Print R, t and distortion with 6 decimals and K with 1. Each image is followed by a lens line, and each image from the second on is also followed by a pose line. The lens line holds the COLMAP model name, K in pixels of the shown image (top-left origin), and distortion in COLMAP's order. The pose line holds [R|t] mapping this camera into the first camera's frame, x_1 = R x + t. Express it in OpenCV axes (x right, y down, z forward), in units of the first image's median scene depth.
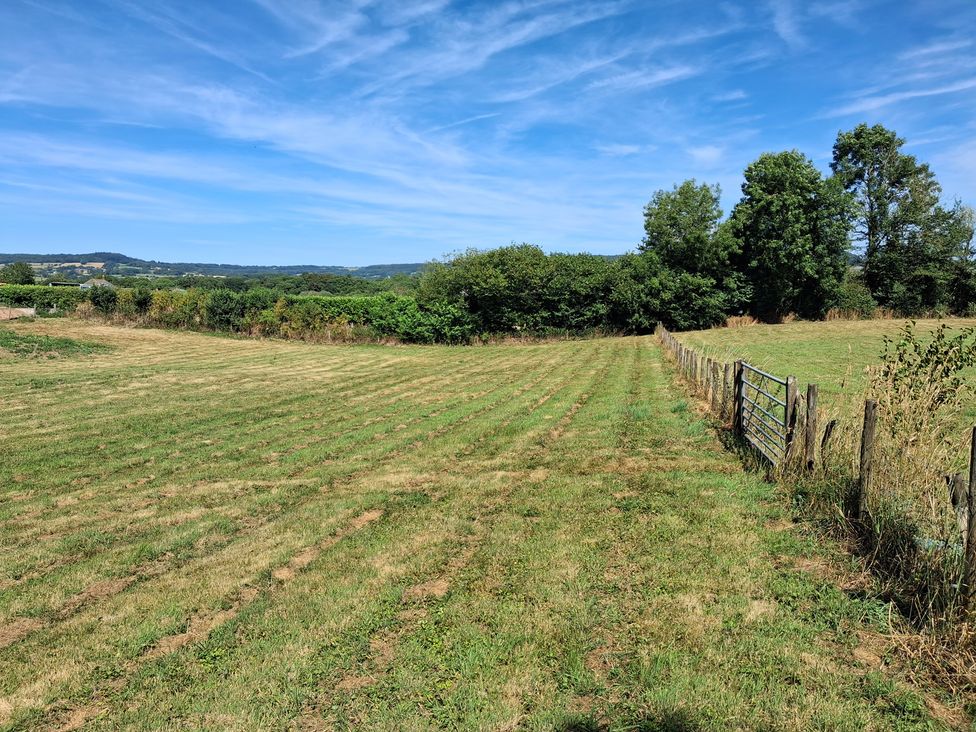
lens RADIAL K [[654.5, 0, 488.0], [0, 654.5, 366.0], [0, 0, 1]] dist [0.001898, -0.004168]
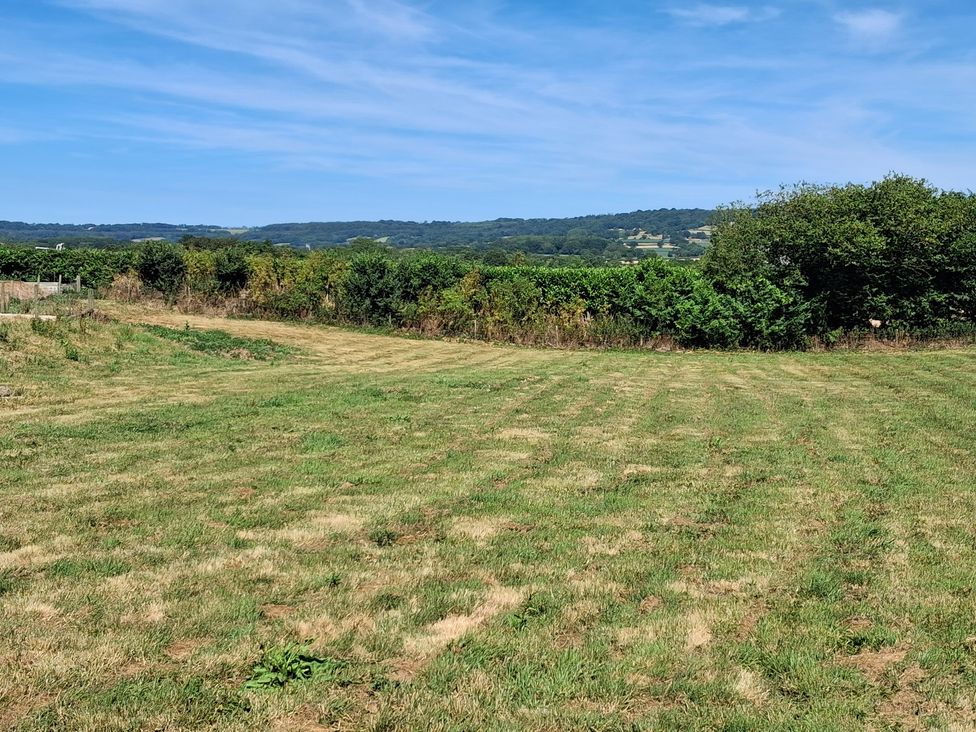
lens RADIAL K [[1231.4, 0, 488.0], [0, 1231.4, 366.0], [0, 0, 1]] dist [0.042028, -0.026372]
pose [[0.999443, 0.002285, 0.033298, -0.336114], [-0.000935, 0.999180, -0.040490, 0.025370], [-0.033363, 0.040436, 0.998625, -0.080143]]
